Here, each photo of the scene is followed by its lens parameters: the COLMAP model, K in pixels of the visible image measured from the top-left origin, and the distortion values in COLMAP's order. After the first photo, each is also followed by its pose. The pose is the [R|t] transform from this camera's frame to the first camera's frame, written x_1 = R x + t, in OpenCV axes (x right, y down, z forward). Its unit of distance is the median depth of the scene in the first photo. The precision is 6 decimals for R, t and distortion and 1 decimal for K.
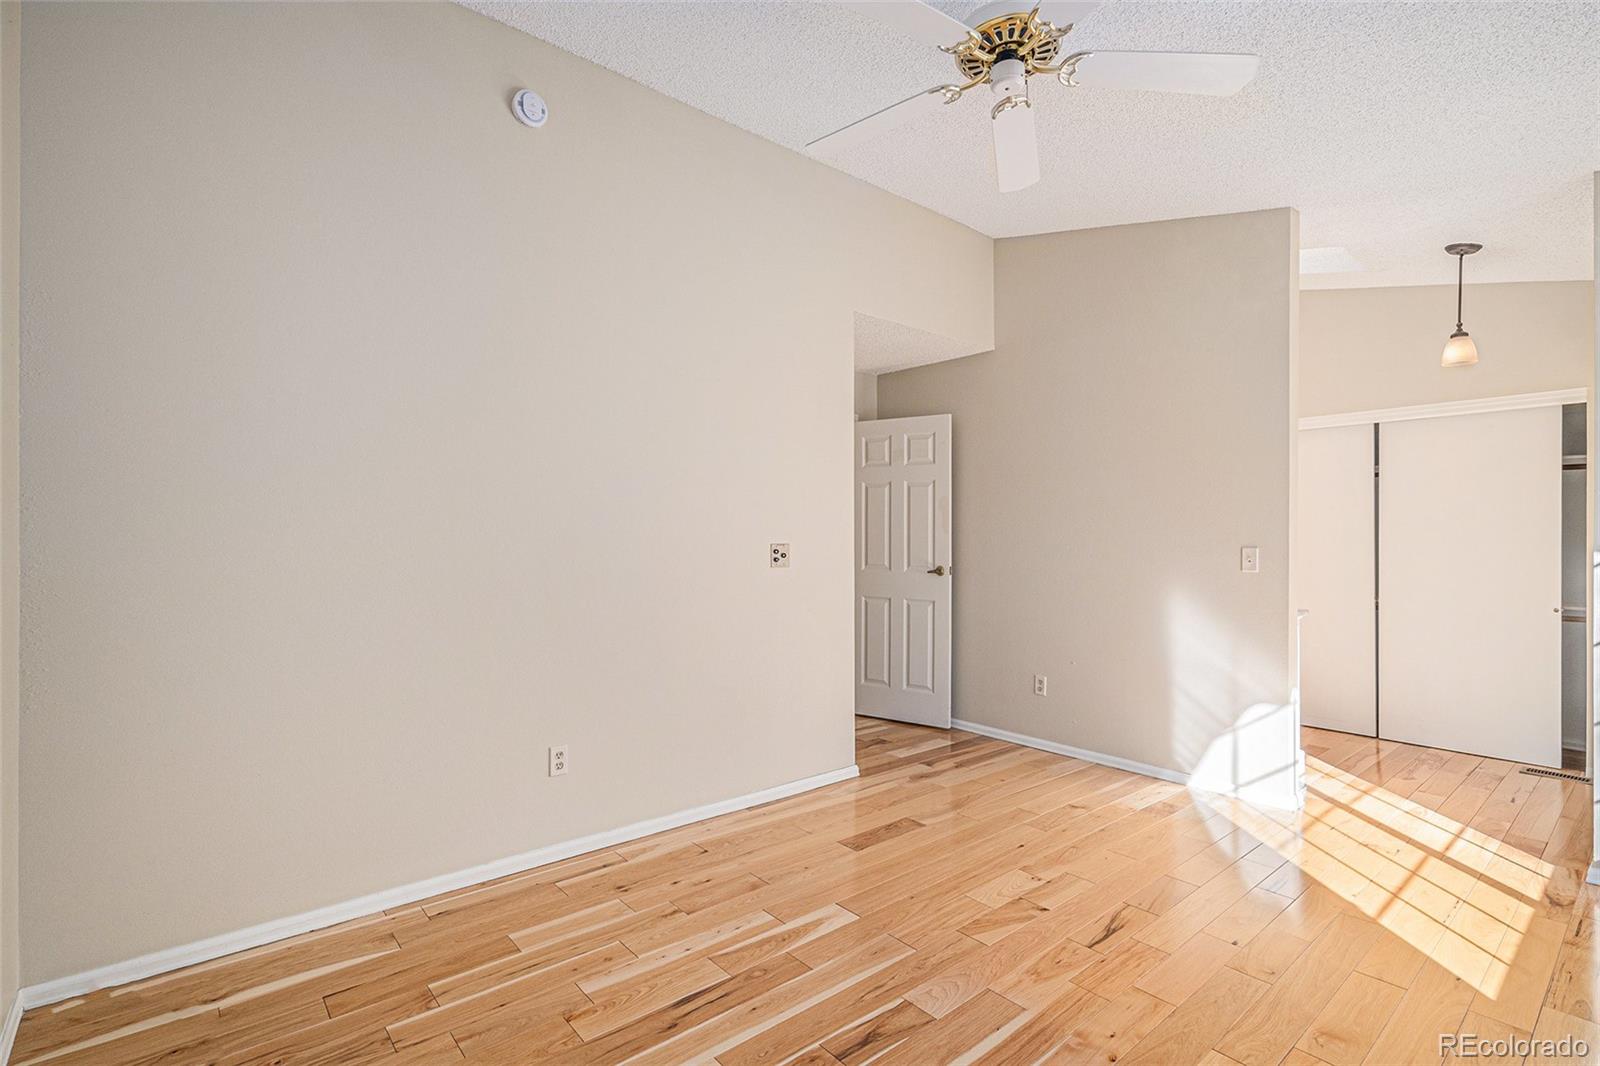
lens RADIAL K [[761.7, 0, 802.4], [0, 761.7, 528.0], [0, 0, 1]] dist [0.001589, 0.000848]
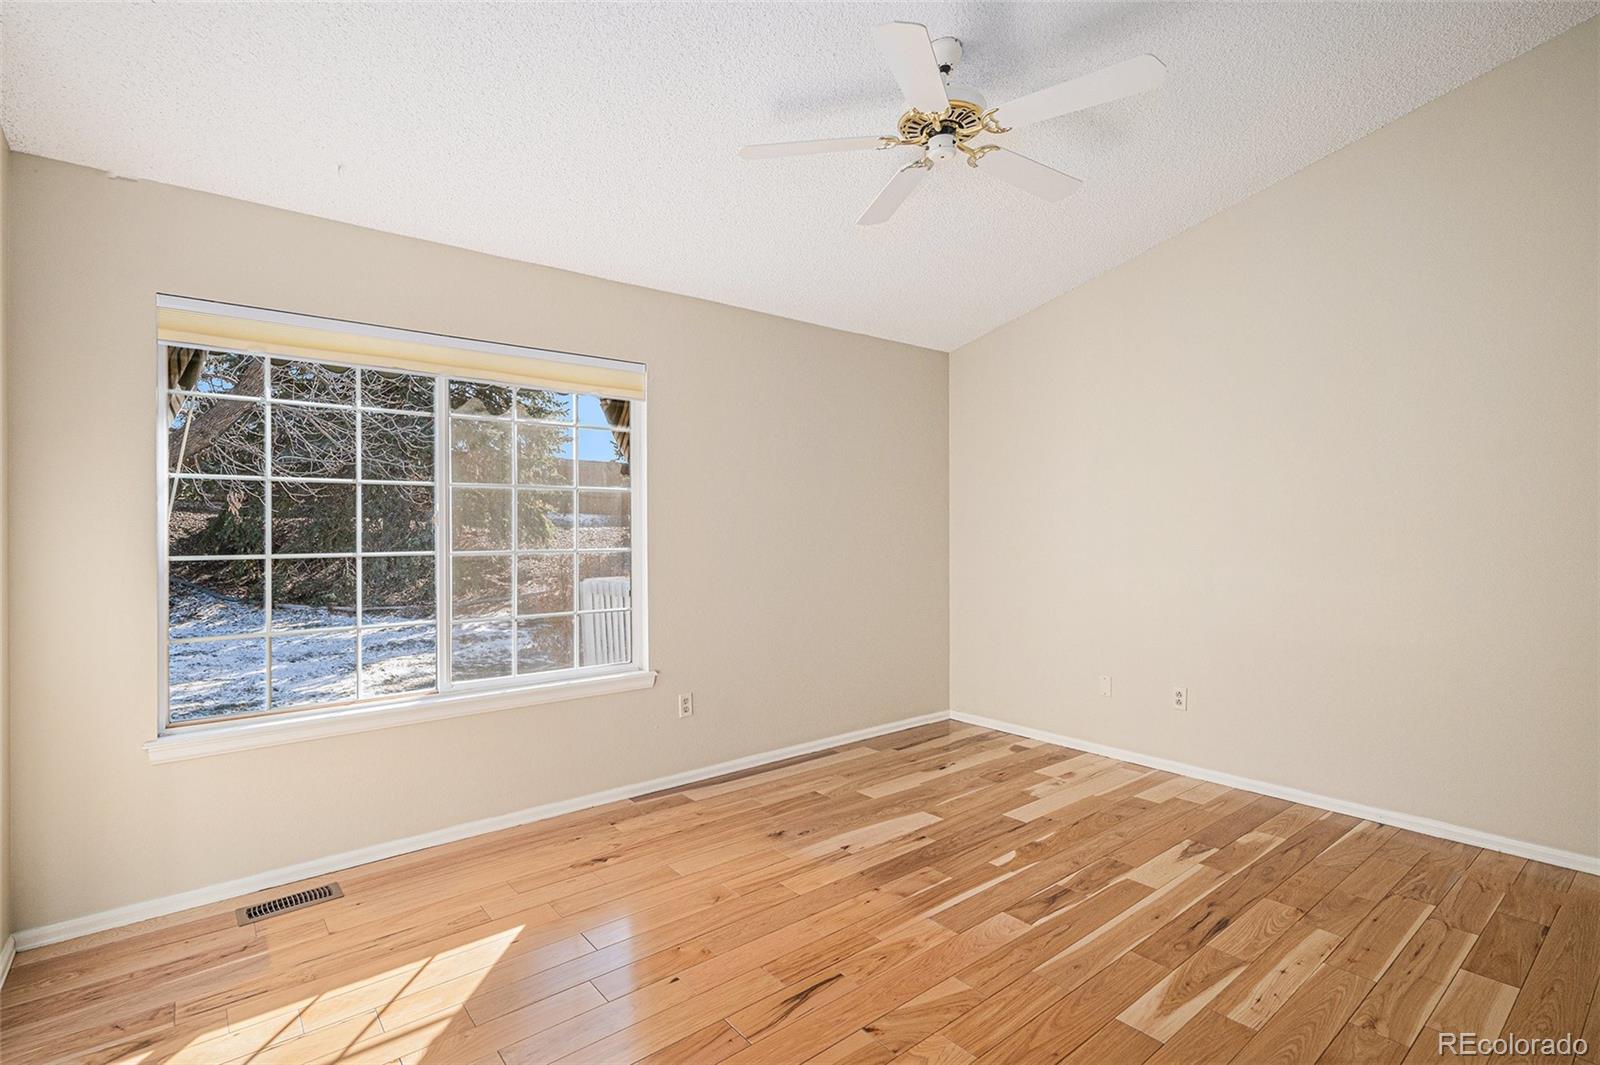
lens RADIAL K [[761.7, 0, 802.4], [0, 761.7, 527.5], [0, 0, 1]] dist [0.001589, 0.000848]
pose [[-0.999592, 0.010430, 0.026594, 0.413748], [0.010157, 0.999895, -0.010381, 0.024501], [-0.026700, -0.010107, -0.999592, 2.020263]]
